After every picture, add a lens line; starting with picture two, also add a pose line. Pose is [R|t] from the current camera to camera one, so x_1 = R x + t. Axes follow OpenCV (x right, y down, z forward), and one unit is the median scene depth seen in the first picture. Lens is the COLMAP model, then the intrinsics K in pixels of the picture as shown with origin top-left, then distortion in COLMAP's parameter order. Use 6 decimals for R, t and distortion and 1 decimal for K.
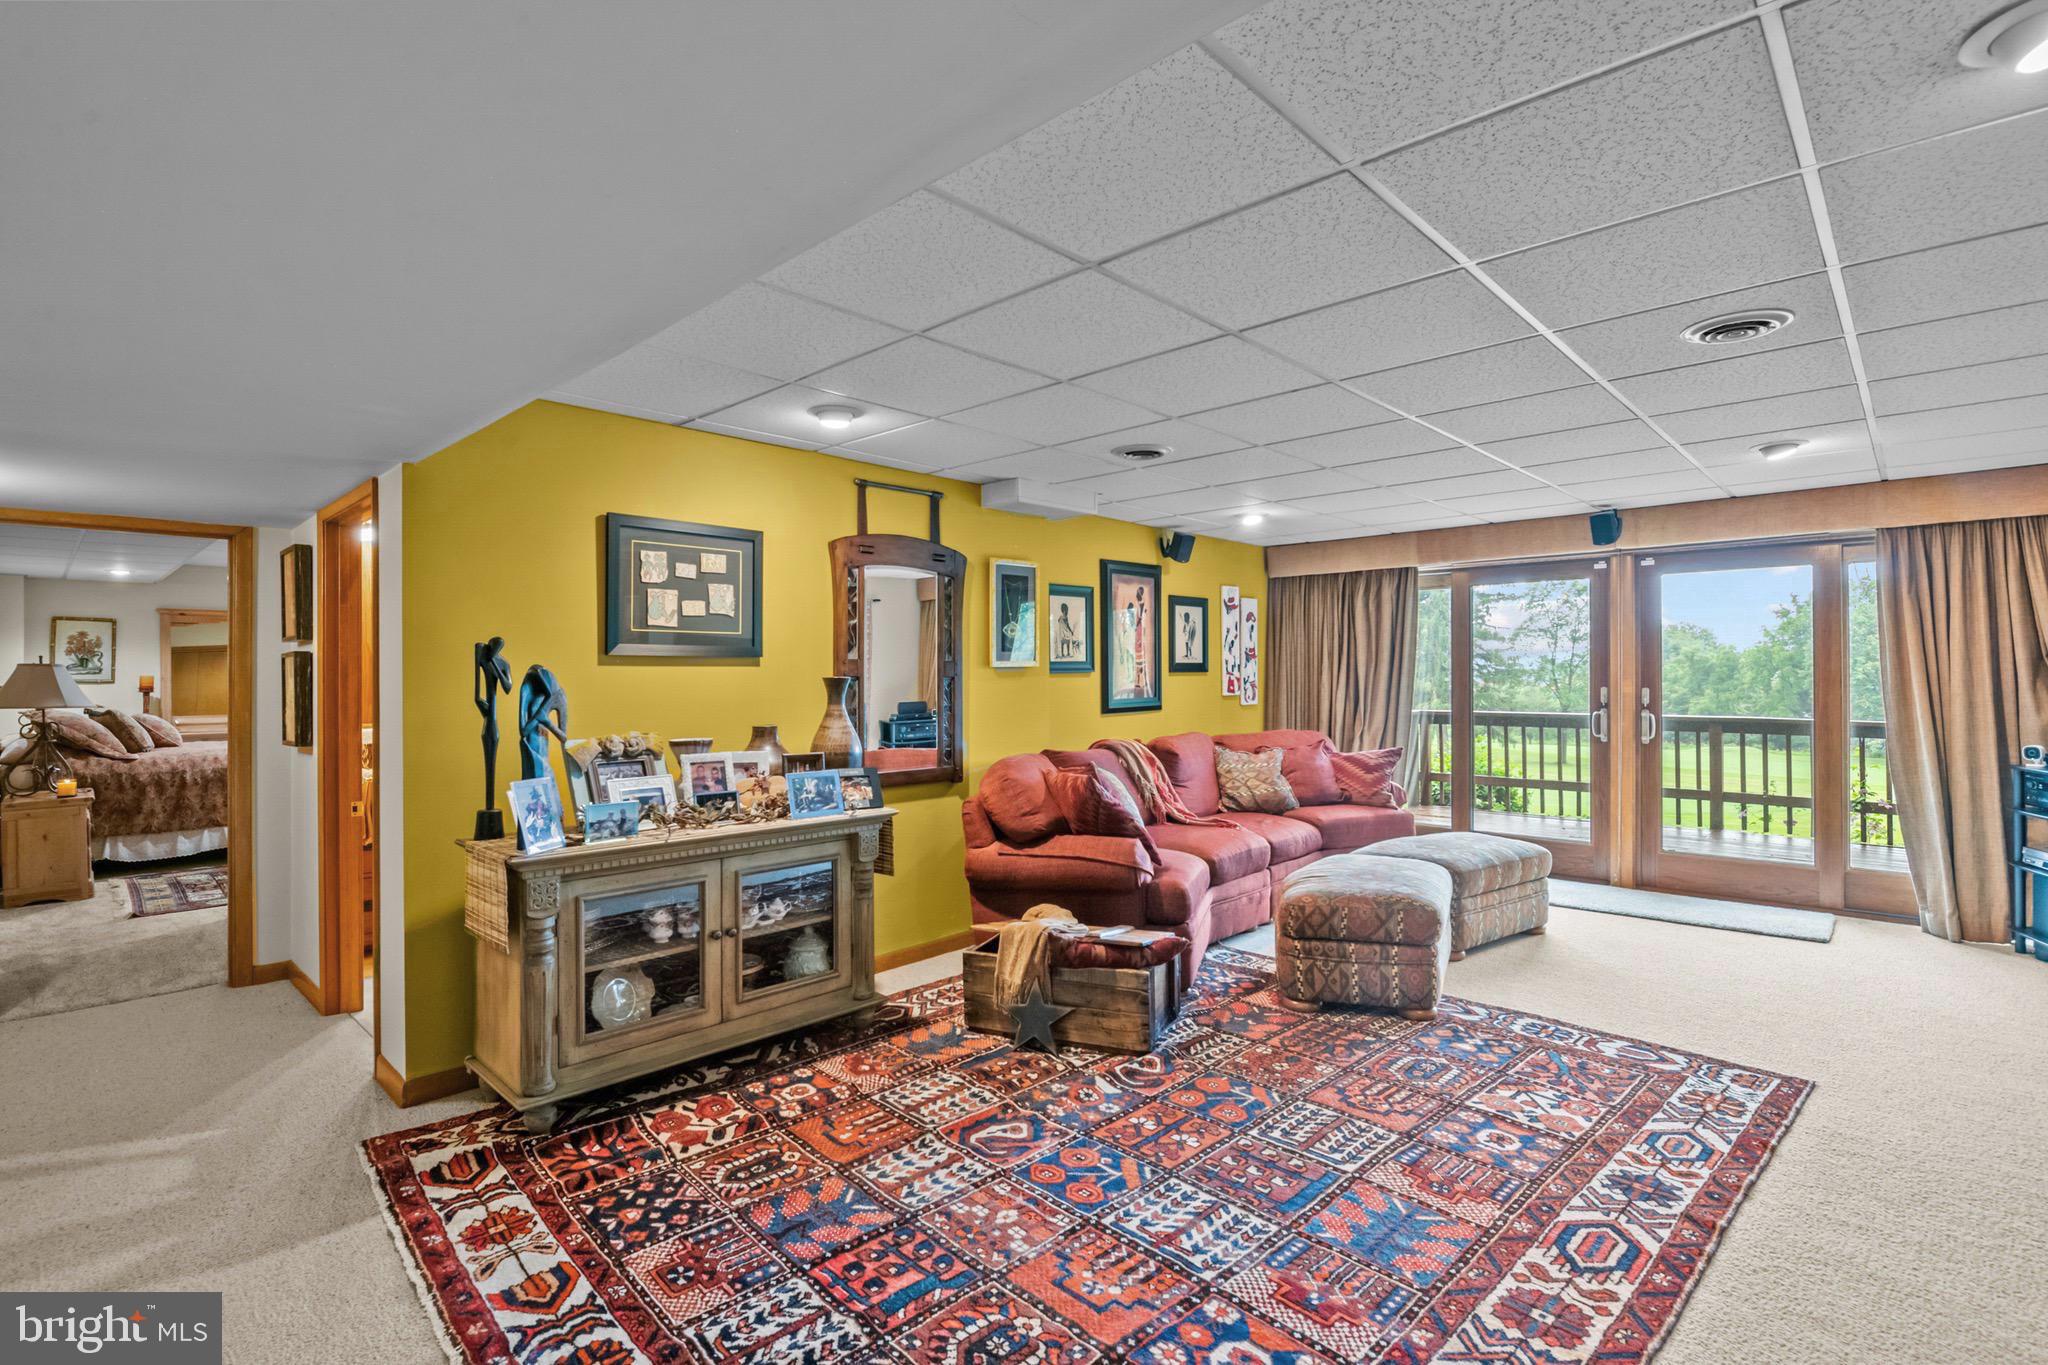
lens RADIAL K [[968.3, 0, 1003.0], [0, 968.3, 673.2], [0, 0, 1]] dist [-0.001146, -0.001521]
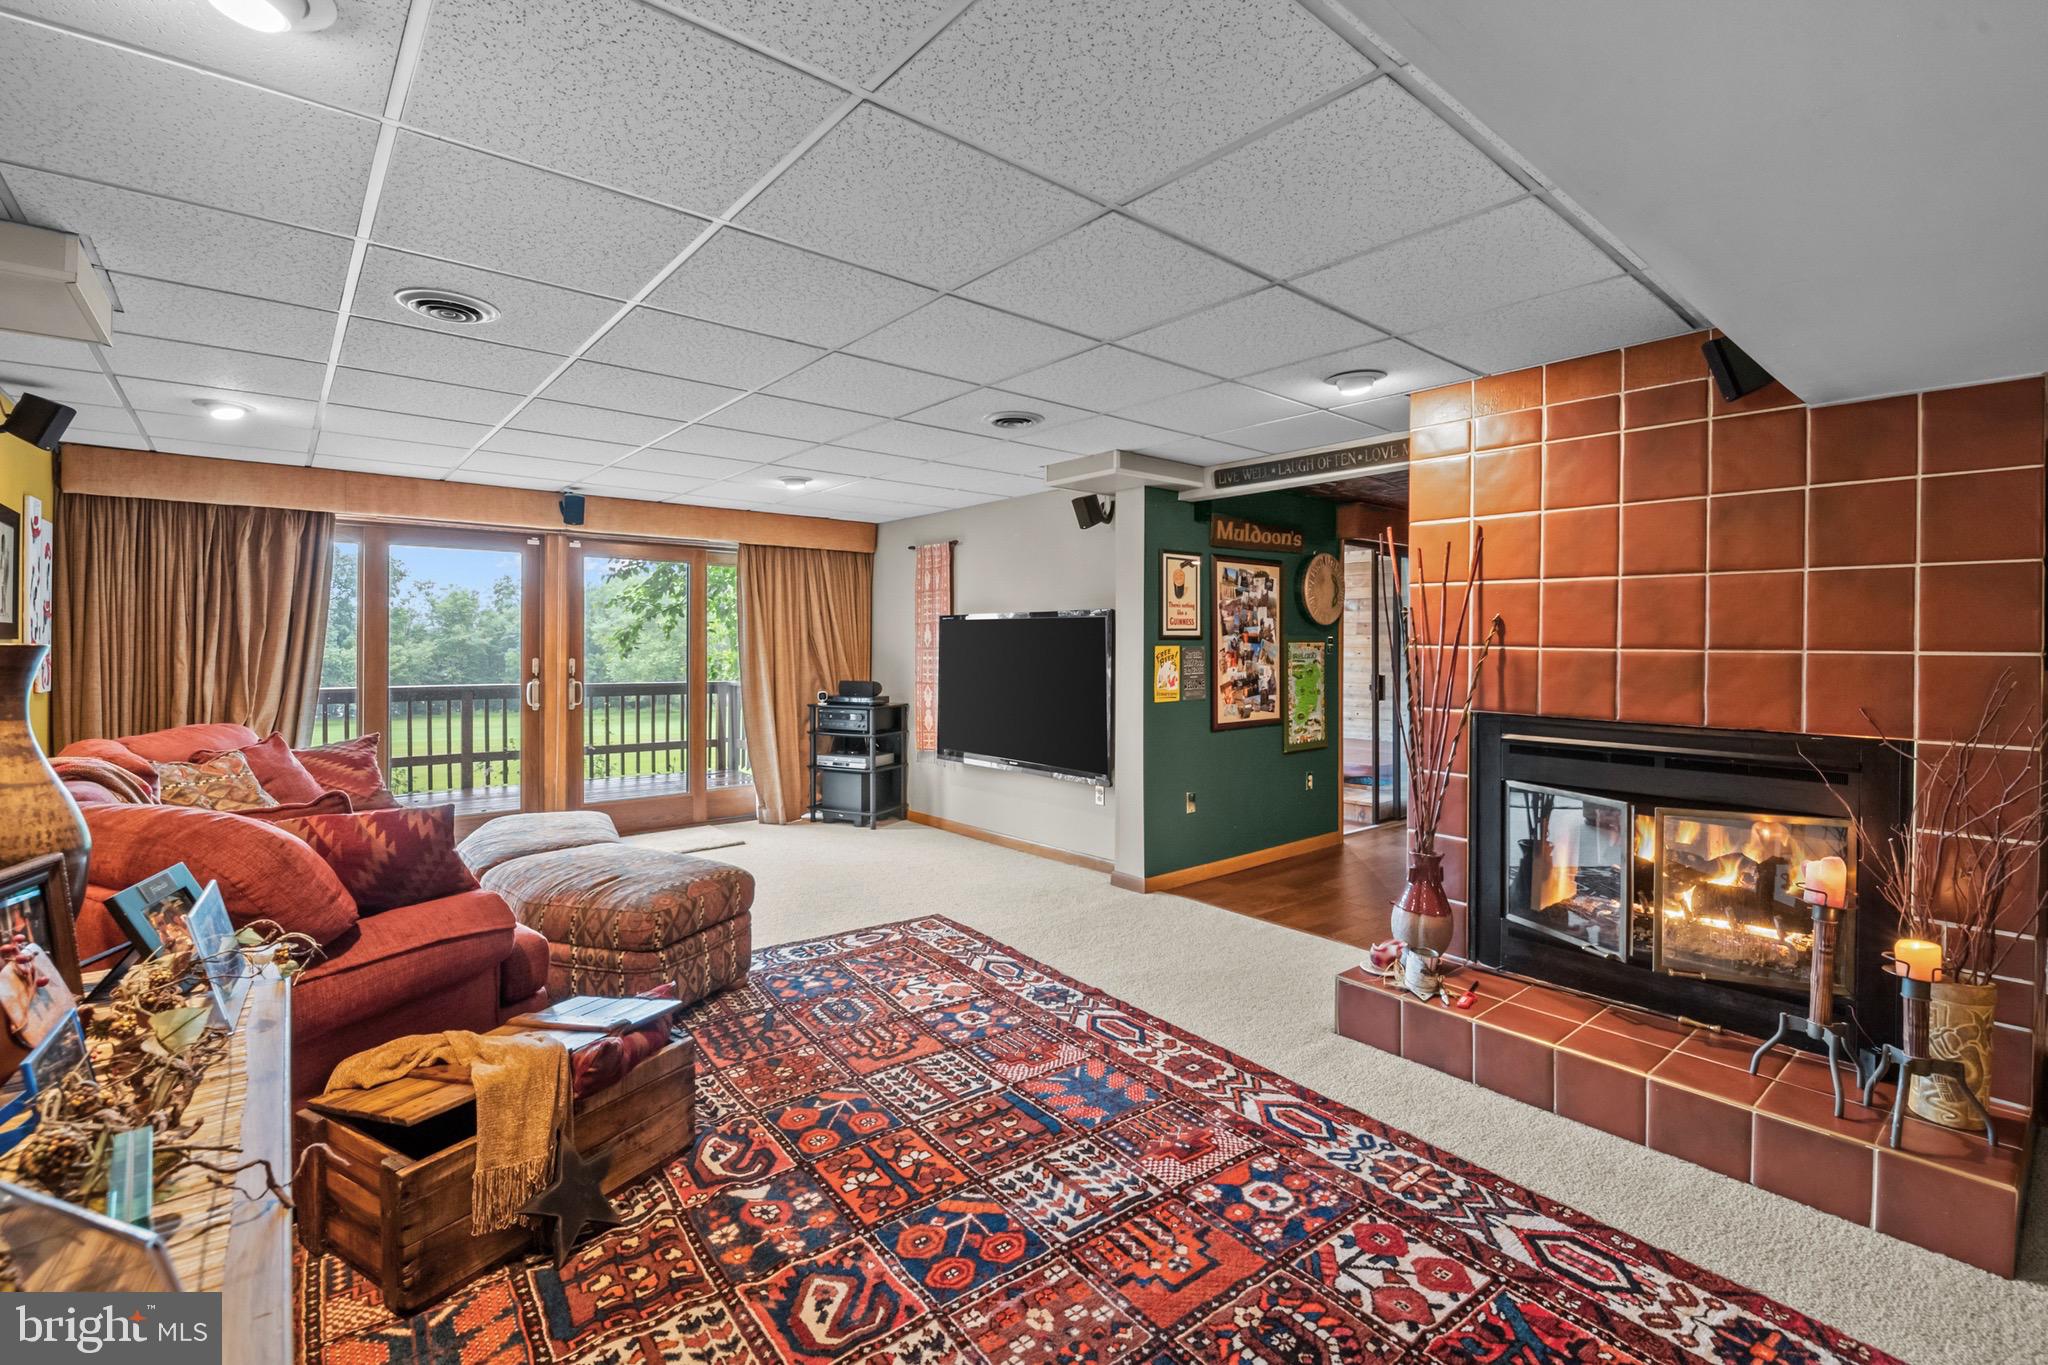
lens RADIAL K [[900.2, 0, 1026.8], [0, 900.2, 653.8], [0, 0, 1]] dist [-0.002697, -0.000483]
pose [[0.099809, -0.004434, 0.994997, -0.625189], [-0.004986, 0.999975, 0.004956, 0.003963], [-0.994994, -0.005456, 0.099784, 0.797029]]
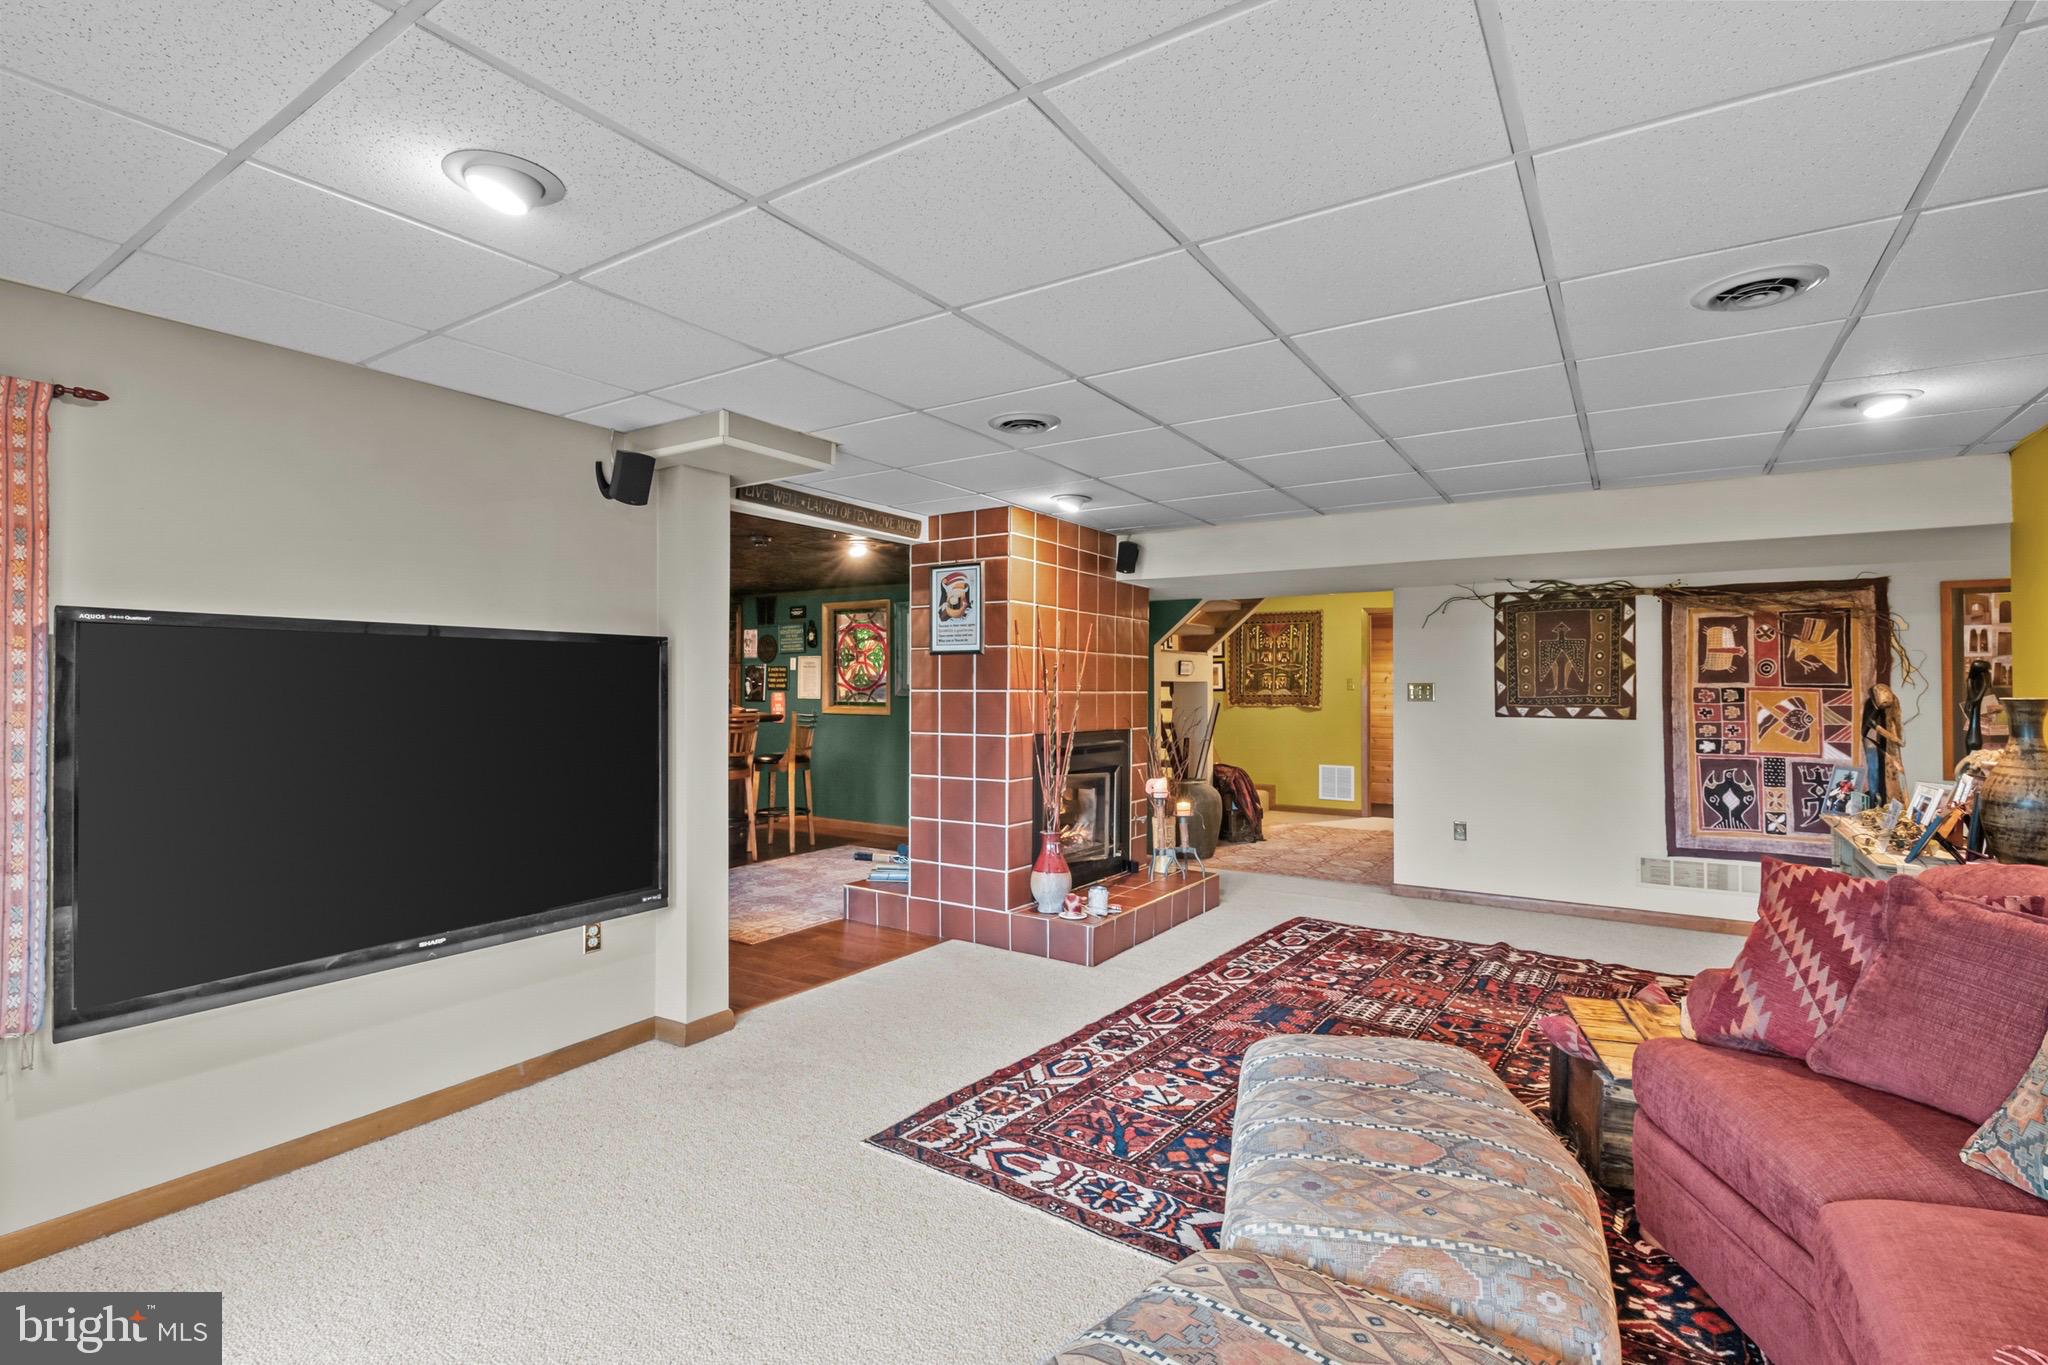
lens RADIAL K [[968.3, 0, 1003.0], [0, 968.3, 673.2], [0, 0, 1]] dist [-0.001146, -0.001521]
pose [[-0.983730, -0.001148, -0.179650, 0.970387], [0.000545, 0.999956, -0.009372, -0.013024], [0.179652, -0.009318, -0.983686, 2.140667]]
